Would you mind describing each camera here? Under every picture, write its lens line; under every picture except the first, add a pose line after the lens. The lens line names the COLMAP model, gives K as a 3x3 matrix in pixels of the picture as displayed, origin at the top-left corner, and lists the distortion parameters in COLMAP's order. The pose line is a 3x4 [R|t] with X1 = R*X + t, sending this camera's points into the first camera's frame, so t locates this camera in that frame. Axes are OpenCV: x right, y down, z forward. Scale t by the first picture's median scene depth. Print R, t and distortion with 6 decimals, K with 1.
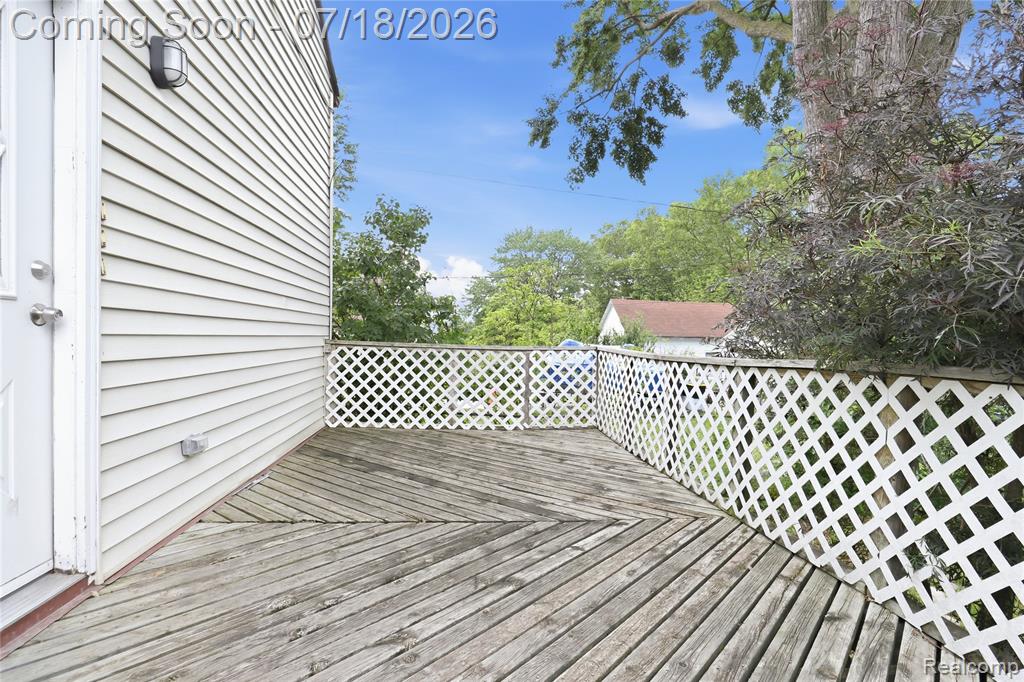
lens RADIAL K [[486.7, 0, 513.9], [0, 486.7, 346.7], [0, 0, 1]] dist [-0.010260, 0.001786]
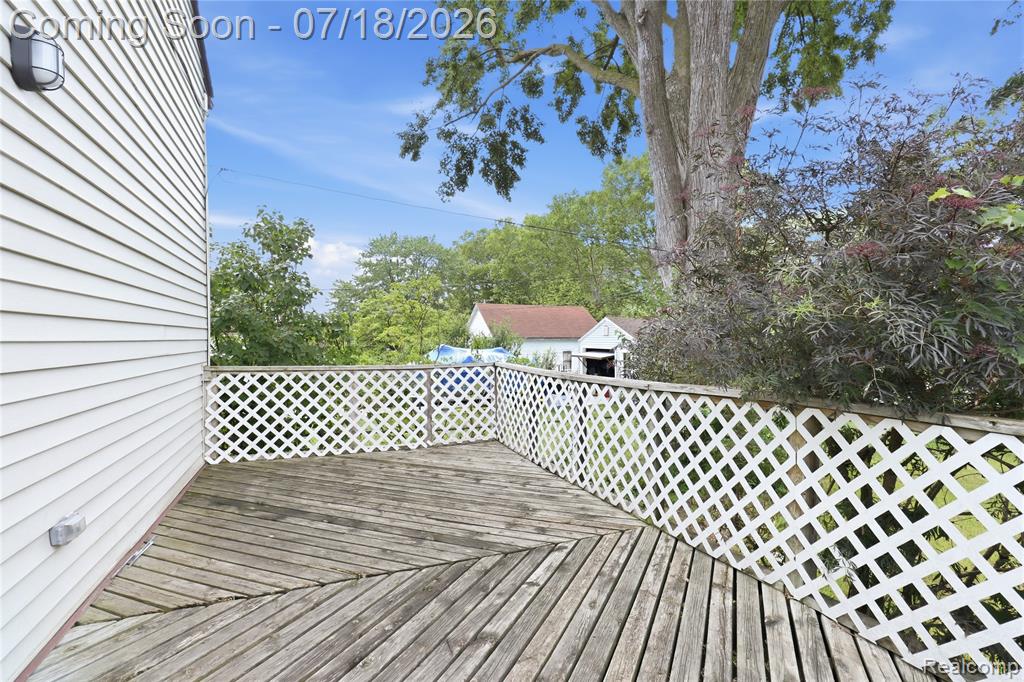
lens RADIAL K [[460.8, 0, 509.6], [0, 460.8, 333.9], [0, 0, 1]] dist [-0.003990, 0.000005]
pose [[0.962657, -0.021028, 0.269907, -0.110531], [0.028598, 0.999299, -0.024145, -0.058493], [-0.269210, 0.030962, 0.962584, 0.045149]]
